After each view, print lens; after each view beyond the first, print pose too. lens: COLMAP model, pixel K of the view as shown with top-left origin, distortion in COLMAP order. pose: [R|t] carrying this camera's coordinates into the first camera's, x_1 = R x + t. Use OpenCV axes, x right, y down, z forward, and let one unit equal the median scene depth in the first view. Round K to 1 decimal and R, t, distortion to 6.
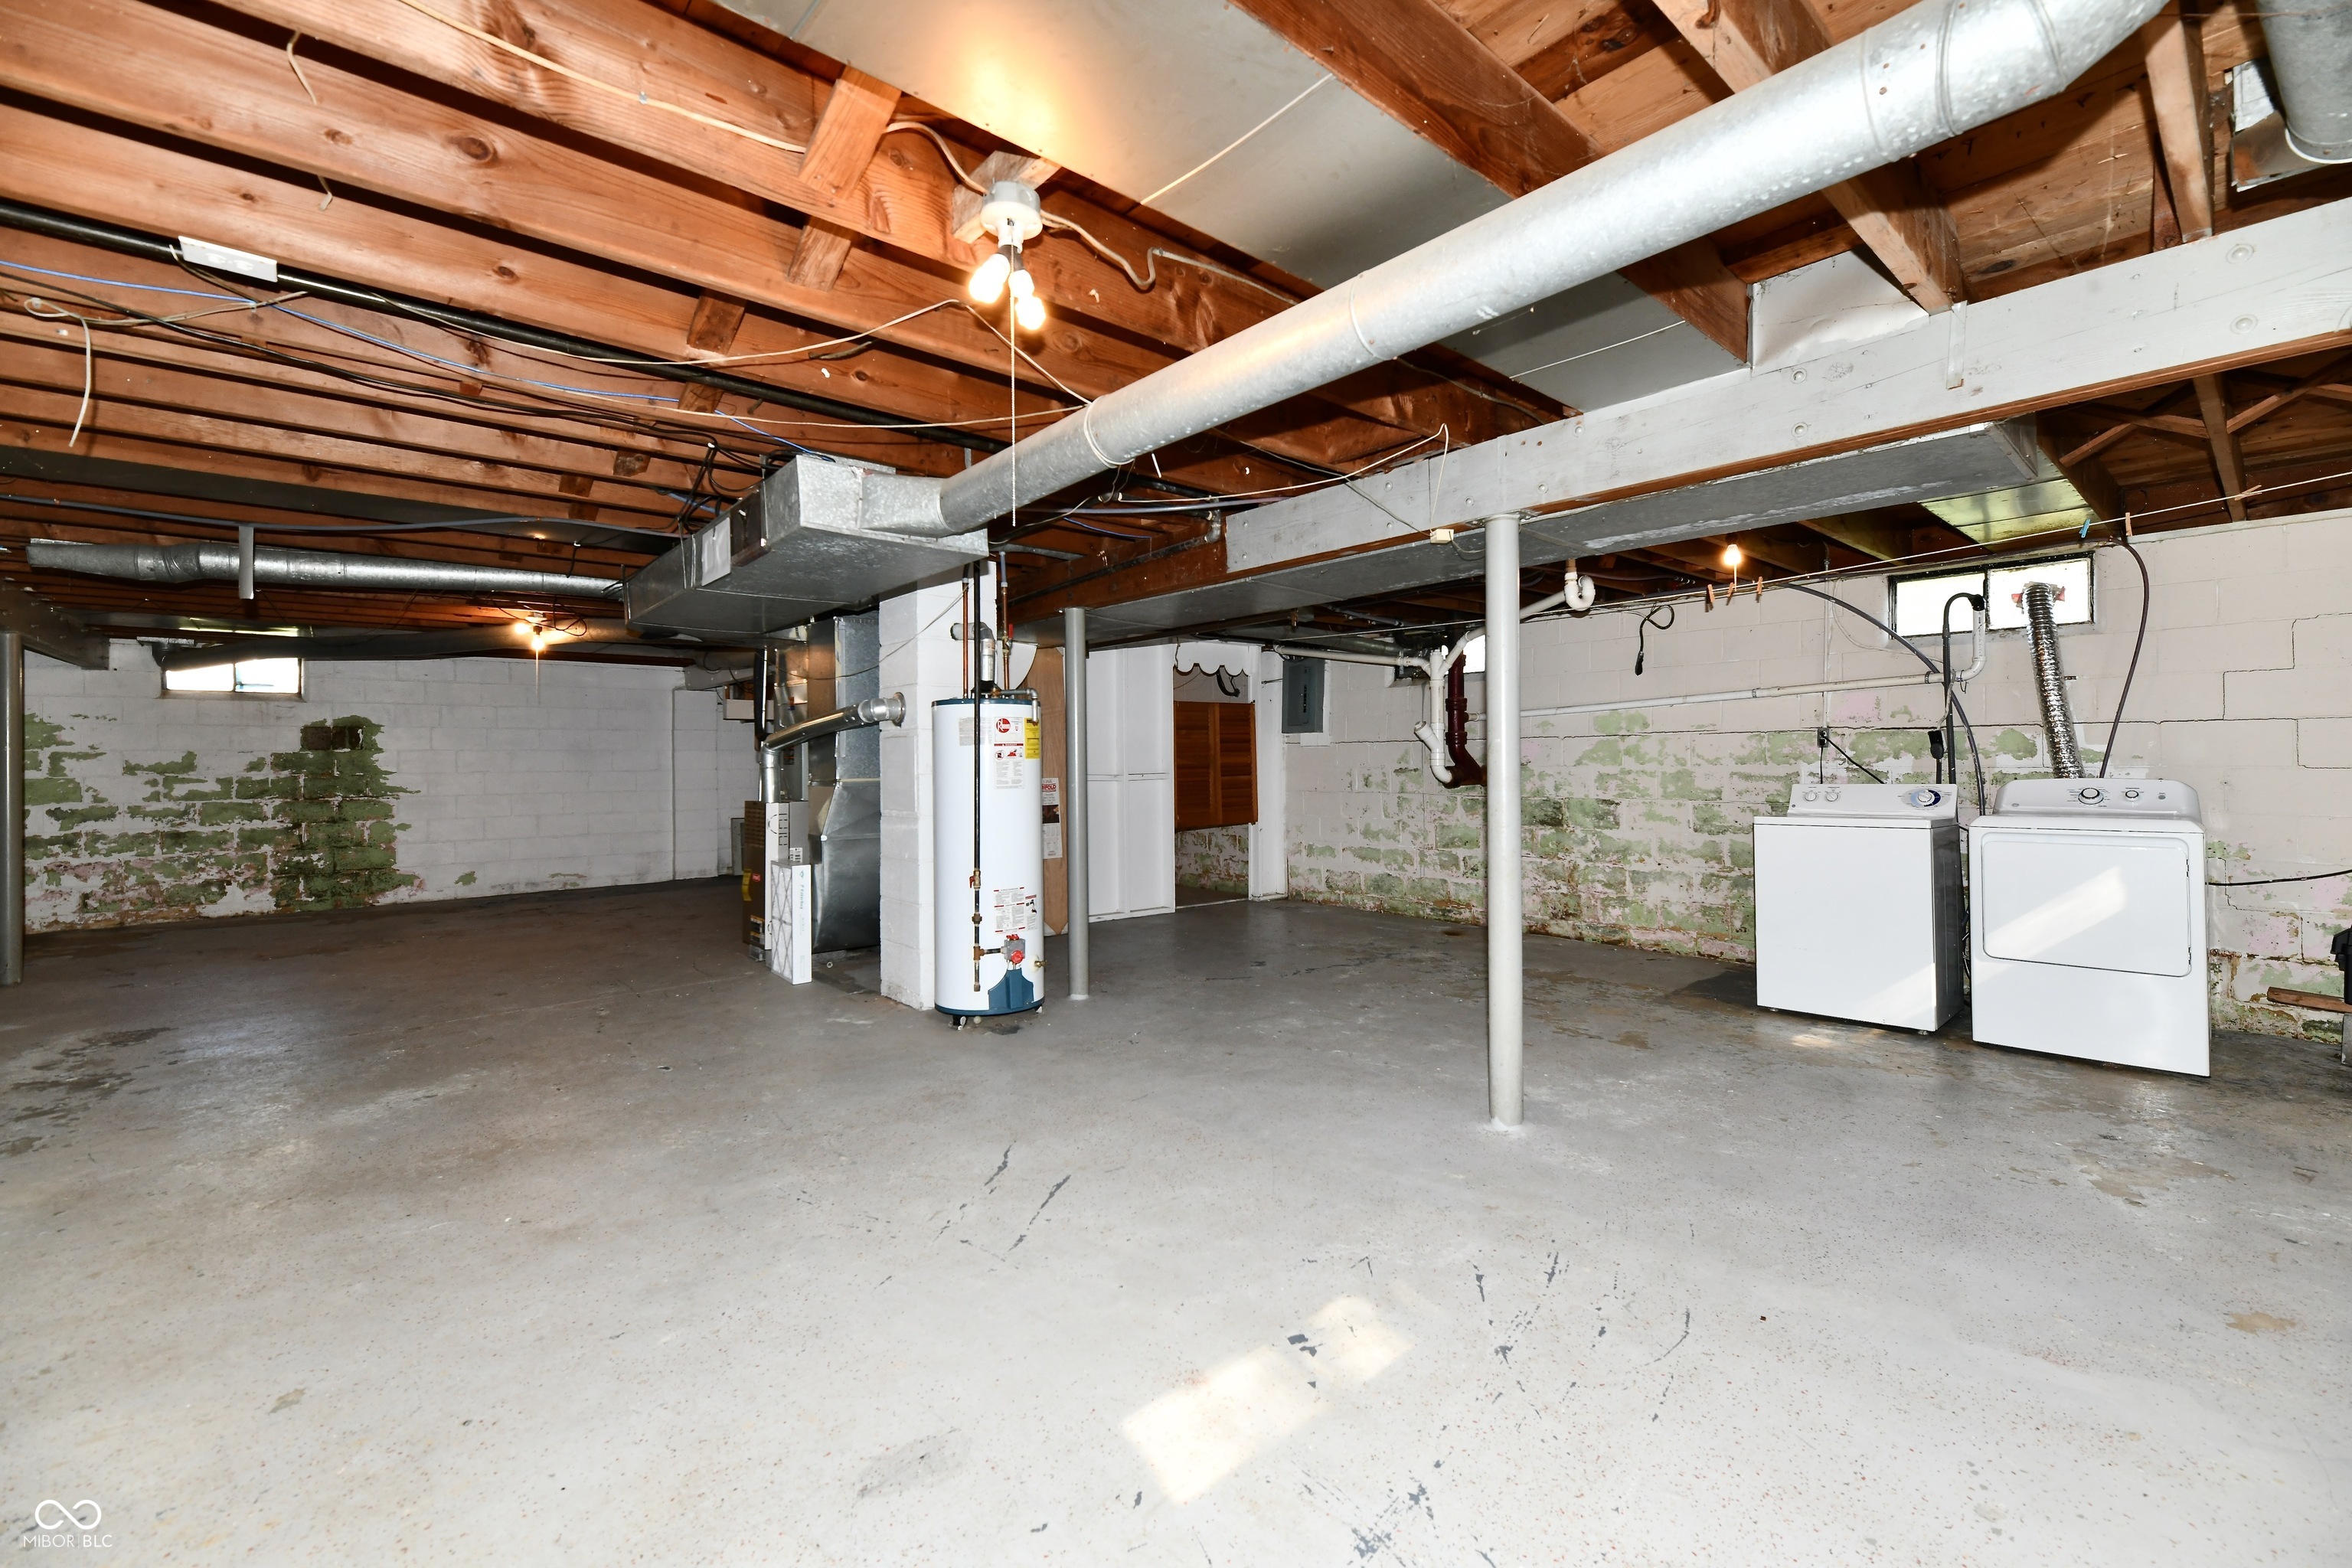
lens RADIAL K [[969.8, 0, 1177.7], [0, 969.8, 769.3], [0, 0, 1]] dist [-0.000971, -0.003138]
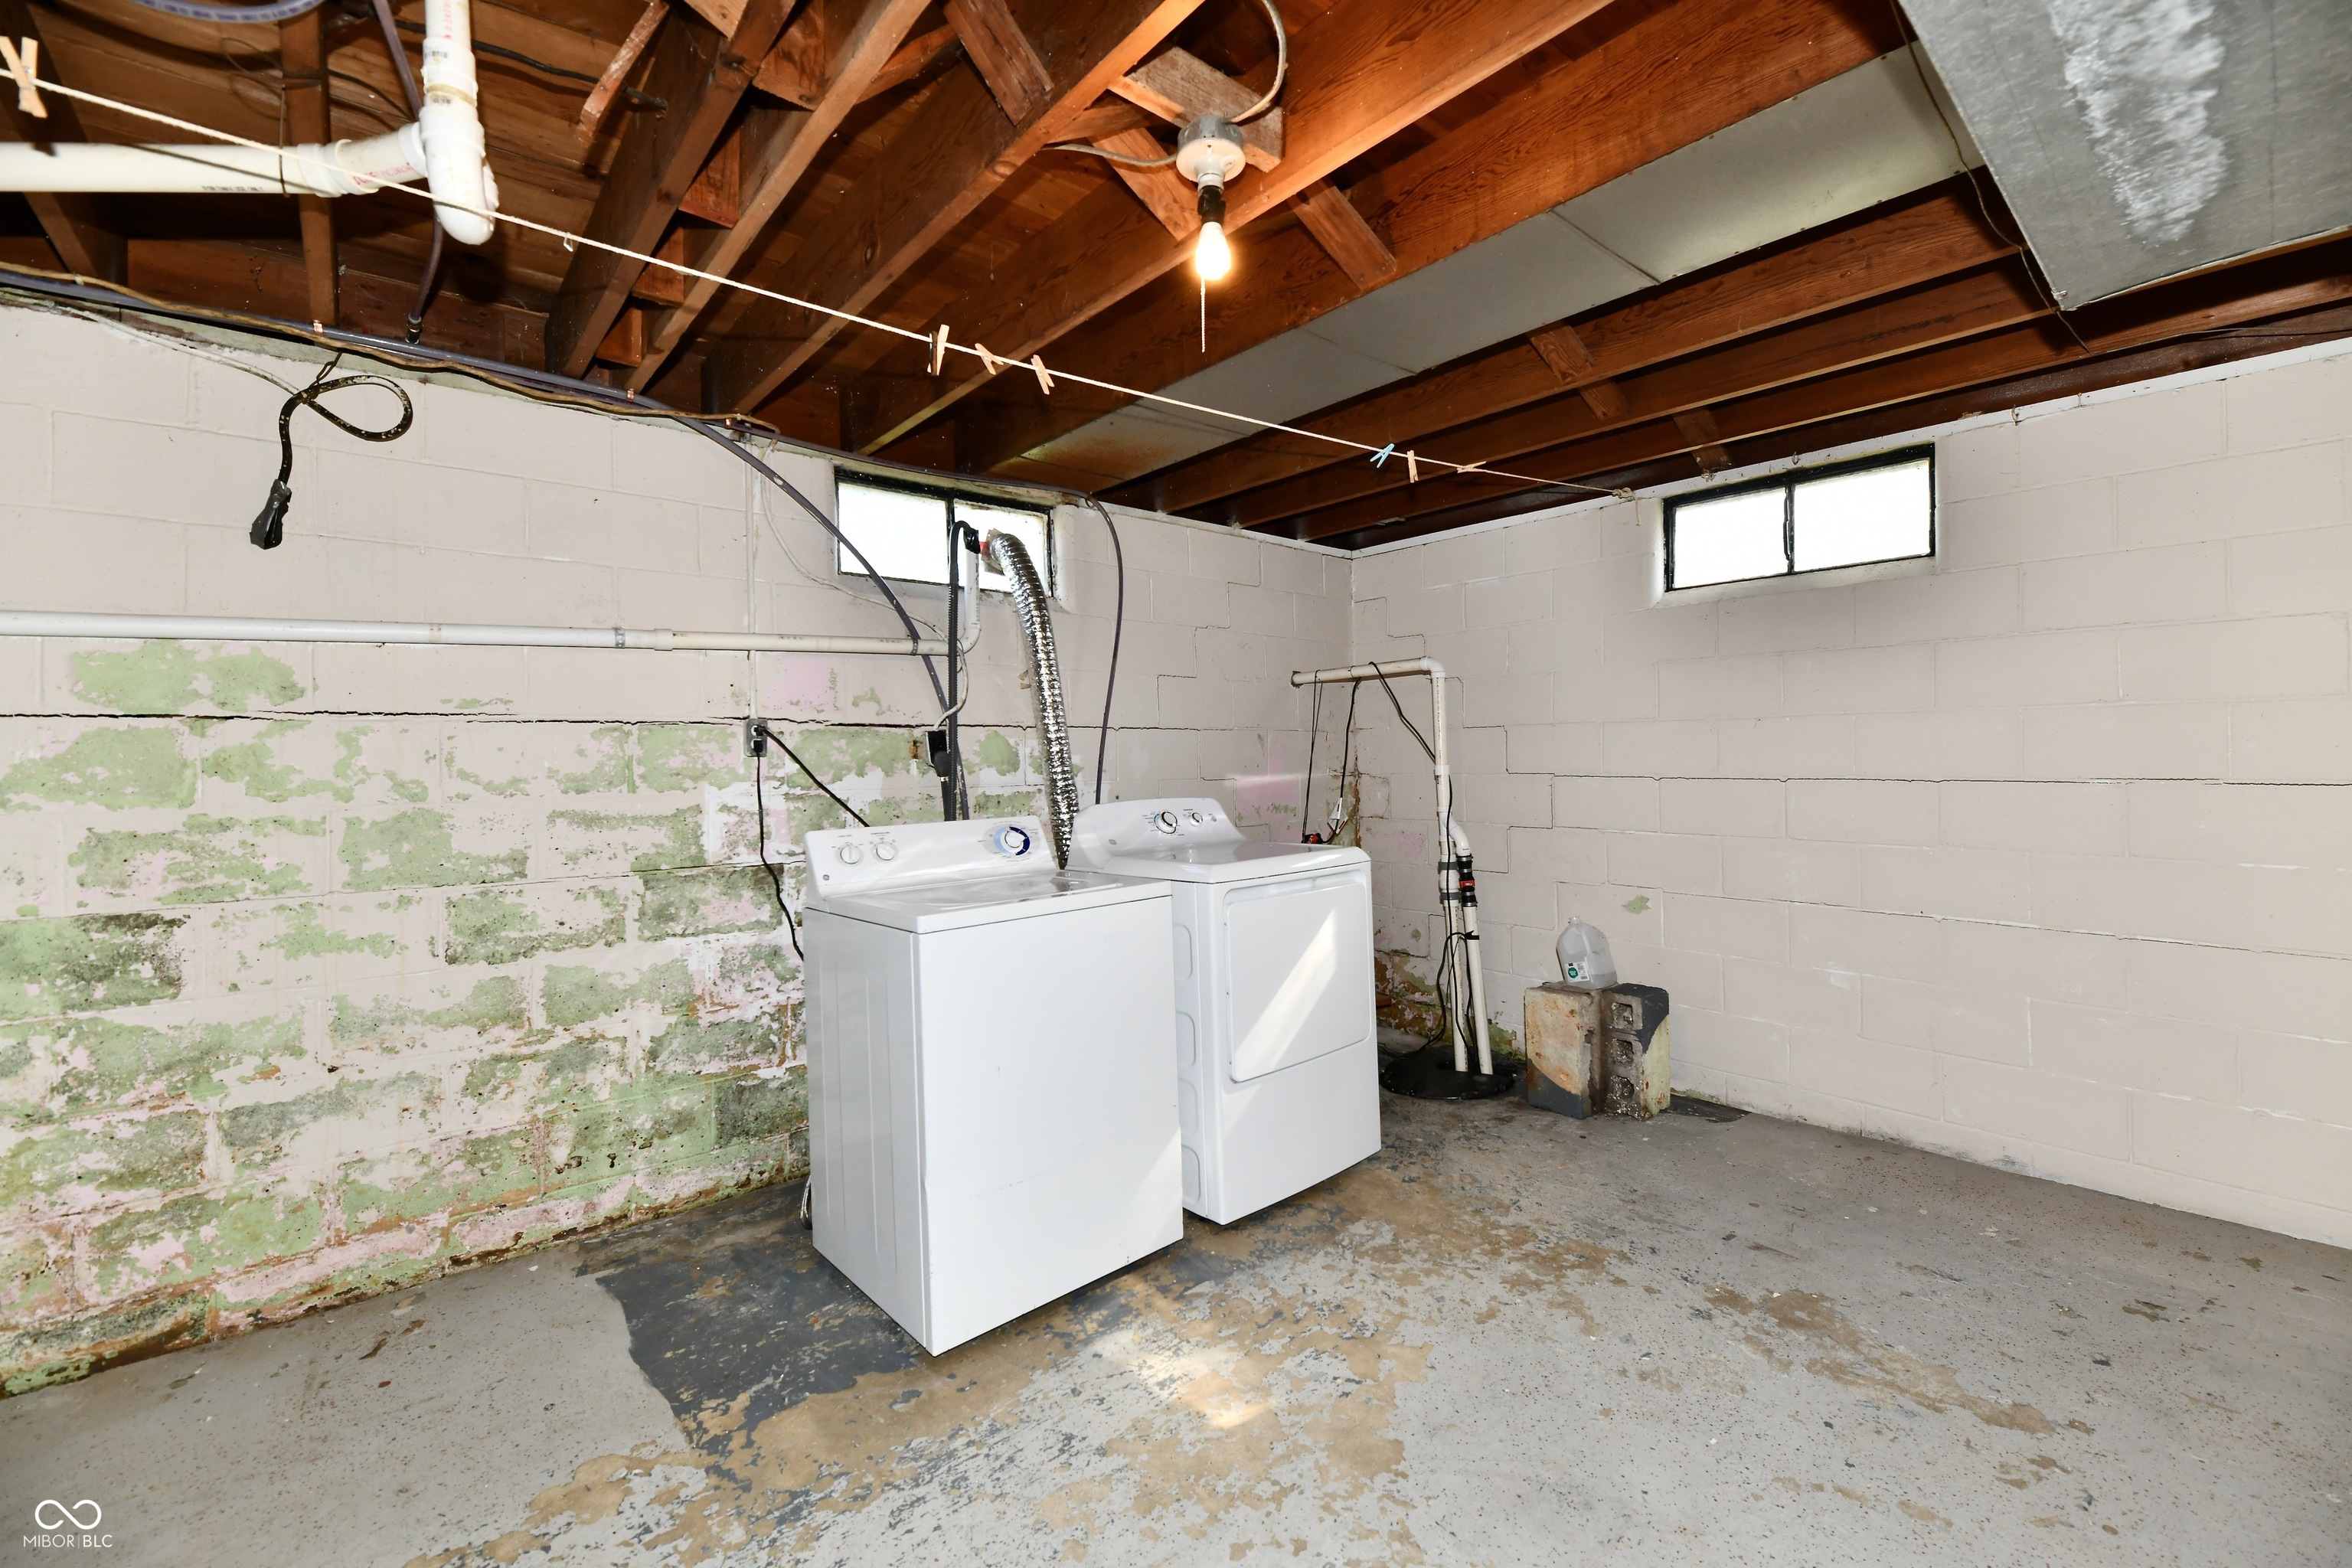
lens RADIAL K [[969.8, 0, 1210.4], [0, 969.8, 742.7], [0, 0, 1]] dist [-0.000971, -0.003138]
pose [[-0.004901, 0.018567, 0.999816, 0.127054], [0.017032, 0.999684, -0.018481, -0.014579], [-0.999843, 0.016938, -0.005216, 0.681210]]
